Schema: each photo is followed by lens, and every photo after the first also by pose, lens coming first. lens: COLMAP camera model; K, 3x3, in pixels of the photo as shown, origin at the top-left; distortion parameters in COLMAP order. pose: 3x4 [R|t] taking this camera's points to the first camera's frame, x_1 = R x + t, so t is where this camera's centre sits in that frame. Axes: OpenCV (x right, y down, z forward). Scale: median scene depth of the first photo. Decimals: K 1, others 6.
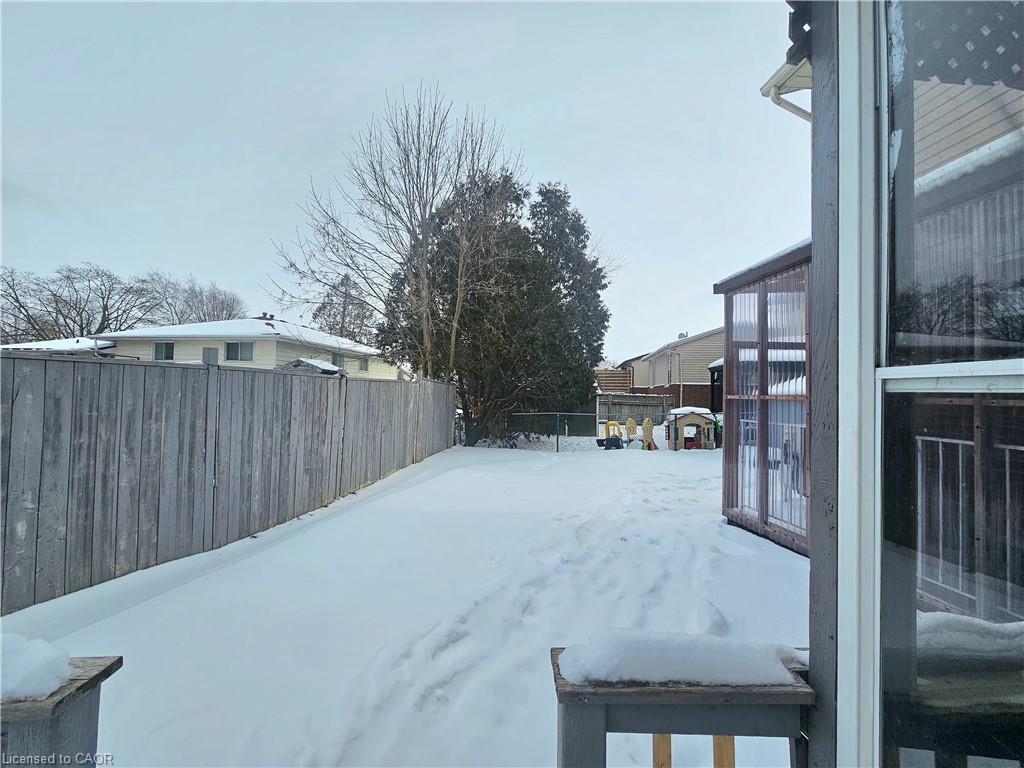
lens RADIAL K [[415.1, 0, 504.6], [0, 415.1, 381.6], [0, 0, 1]] dist [-0.002123, -0.000286]
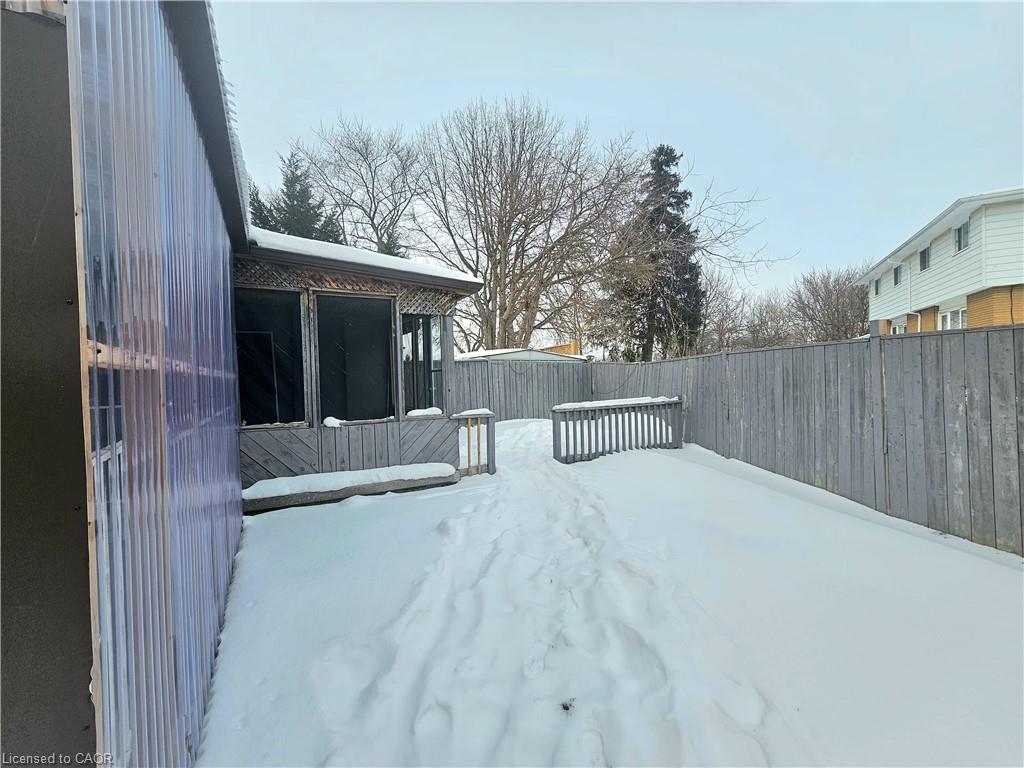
lens RADIAL K [[415.1, 0, 510.1], [0, 415.1, 379.8], [0, 0, 1]] dist [-0.002123, -0.000286]
pose [[-0.903758, 0.011215, -0.427897, 0.647001], [0.021895, 0.999559, -0.020047, 0.077903], [0.427484, -0.027486, -0.903605, 1.704190]]
